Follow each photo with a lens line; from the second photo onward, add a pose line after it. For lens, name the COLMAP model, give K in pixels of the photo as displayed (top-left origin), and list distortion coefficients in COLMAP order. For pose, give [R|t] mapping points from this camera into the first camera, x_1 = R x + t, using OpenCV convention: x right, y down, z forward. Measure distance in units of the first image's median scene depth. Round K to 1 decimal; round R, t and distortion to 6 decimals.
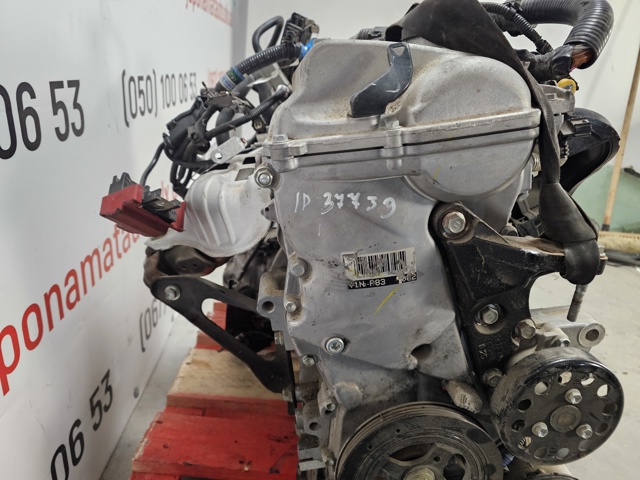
lens RADIAL K [[457.0, 0, 321.8], [0, 457.0, 230.8], [0, 0, 1]] dist [0.056842, -0.067373]
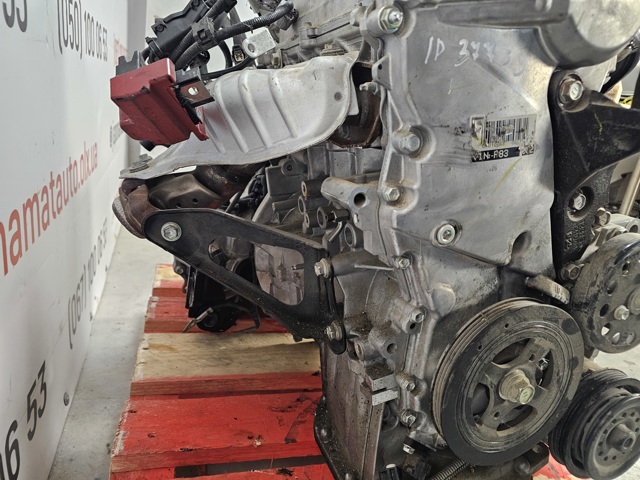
lens RADIAL K [[447.5, 0, 339.2], [0, 447.5, 239.0], [0, 0, 1]] dist [0.055043, -0.037346]
pose [[0.950470, -0.033623, 0.308991, -0.397016], [0.043878, 0.998691, -0.026296, 0.248163], [-0.307703, 0.038551, 0.950701, 0.216222]]
